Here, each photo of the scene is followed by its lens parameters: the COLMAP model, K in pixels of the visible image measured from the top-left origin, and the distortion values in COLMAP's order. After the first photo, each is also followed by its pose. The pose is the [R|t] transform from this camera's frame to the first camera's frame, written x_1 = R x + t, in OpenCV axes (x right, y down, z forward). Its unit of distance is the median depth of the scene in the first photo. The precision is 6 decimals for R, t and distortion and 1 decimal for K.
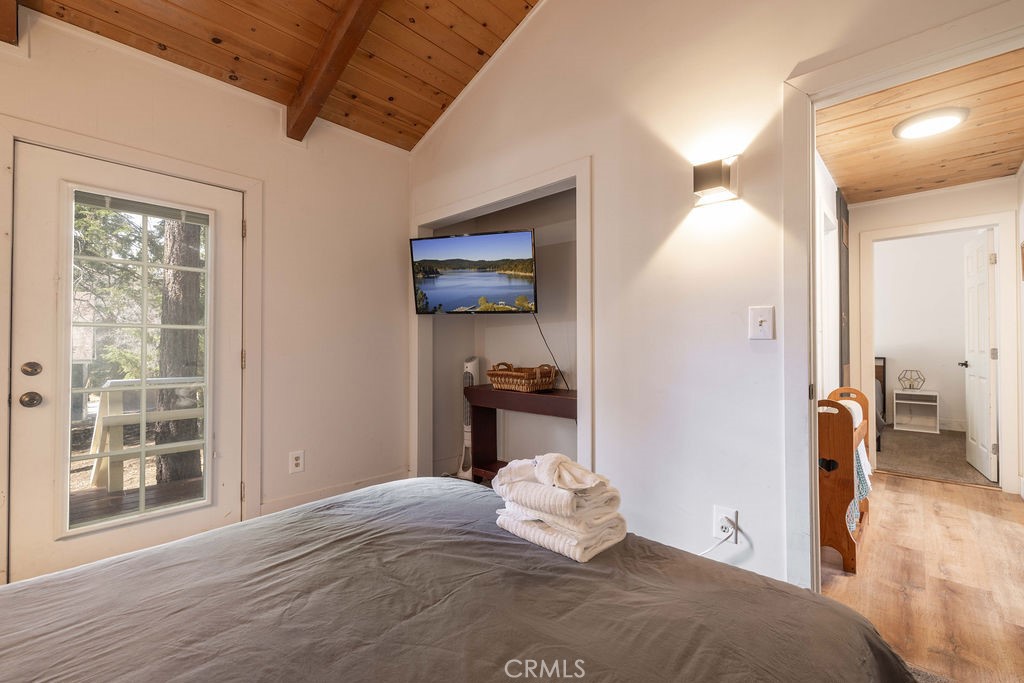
lens RADIAL K [[429.2, 0, 507.4], [0, 429.2, 342.6], [0, 0, 1]] dist [-0.002518, -0.000384]
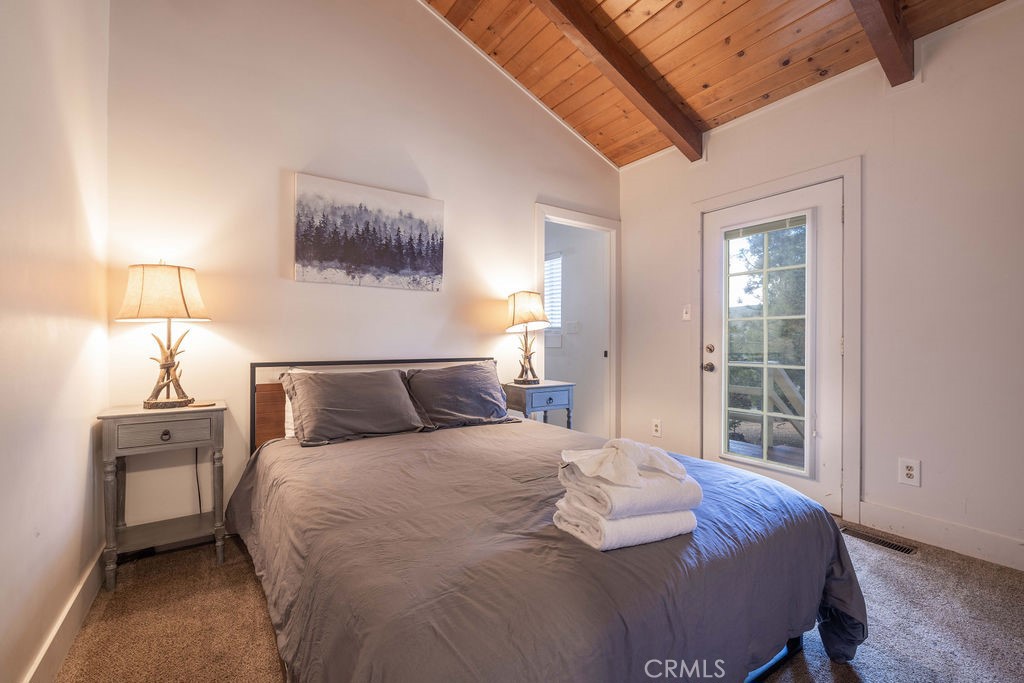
lens RADIAL K [[429.2, 0, 507.8], [0, 429.2, 342.7], [0, 0, 1]] dist [-0.002518, -0.000384]
pose [[-0.224772, 0.001110, -0.974411, 0.555789], [0.011709, 0.999930, -0.001562, 0.025099], [0.974341, -0.011761, -0.224770, 0.500501]]
